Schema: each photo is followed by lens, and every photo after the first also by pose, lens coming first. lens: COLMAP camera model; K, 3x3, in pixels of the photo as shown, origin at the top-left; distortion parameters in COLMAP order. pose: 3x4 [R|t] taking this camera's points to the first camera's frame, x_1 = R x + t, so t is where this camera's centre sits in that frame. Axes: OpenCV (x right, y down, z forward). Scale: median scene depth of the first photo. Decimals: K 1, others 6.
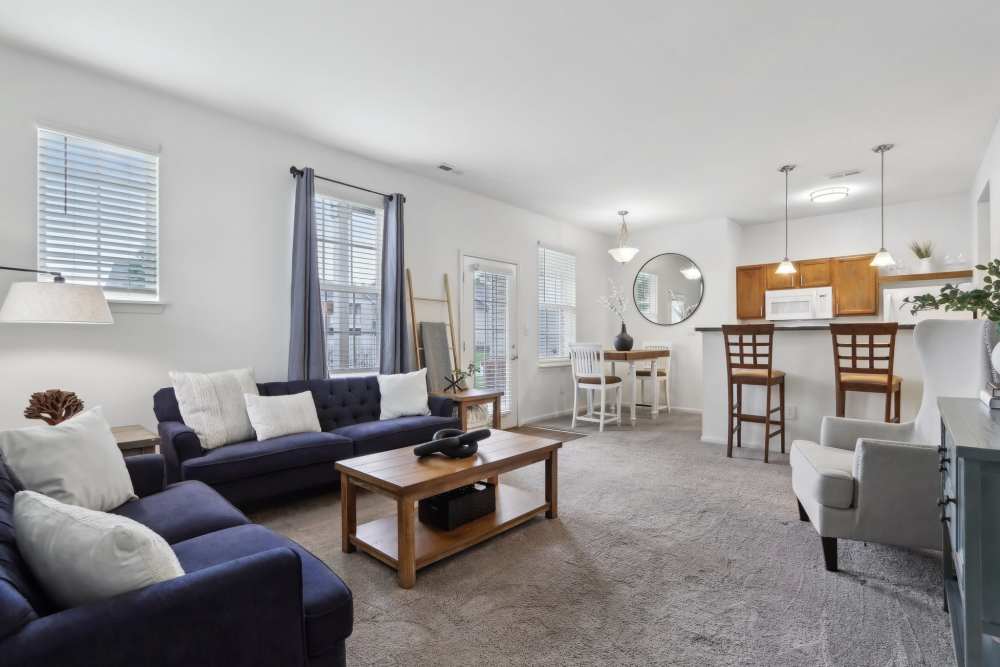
lens RADIAL K [[454.3, 0, 469.2], [0, 454.3, 336.6], [0, 0, 1]] dist [-0.096549, 0.052882]
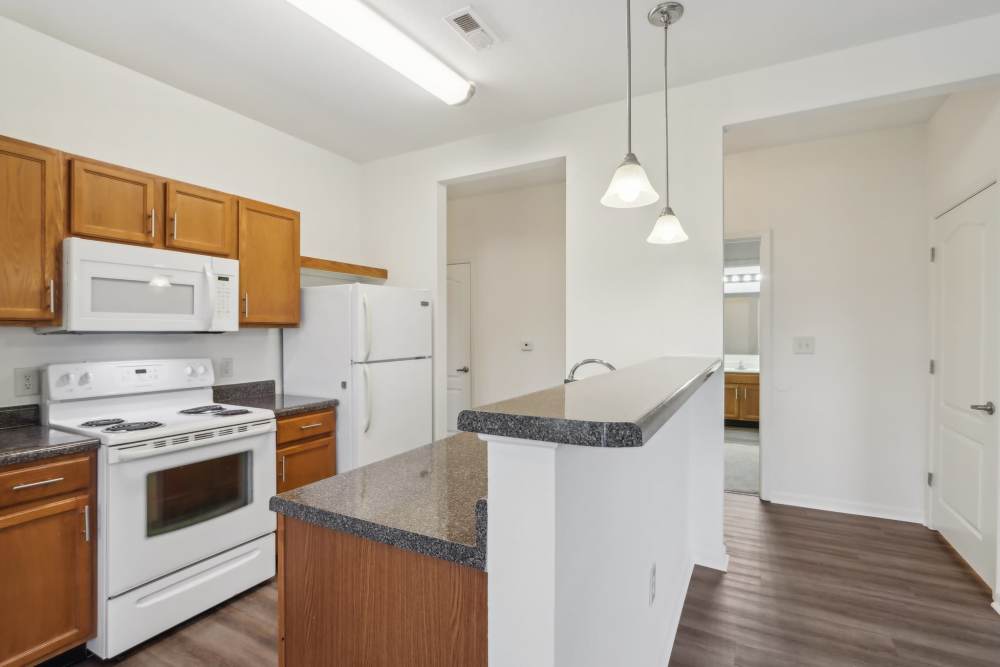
lens RADIAL K [[477.7, 0, 473.2], [0, 477.7, 330.9], [0, 0, 1]] dist [0.048160, 0.000076]
pose [[-0.240325, 0.010500, 0.970636, 0.295532], [-0.001273, 0.999937, -0.011133, -0.037290], [-0.970692, -0.003911, -0.240297, 0.877921]]
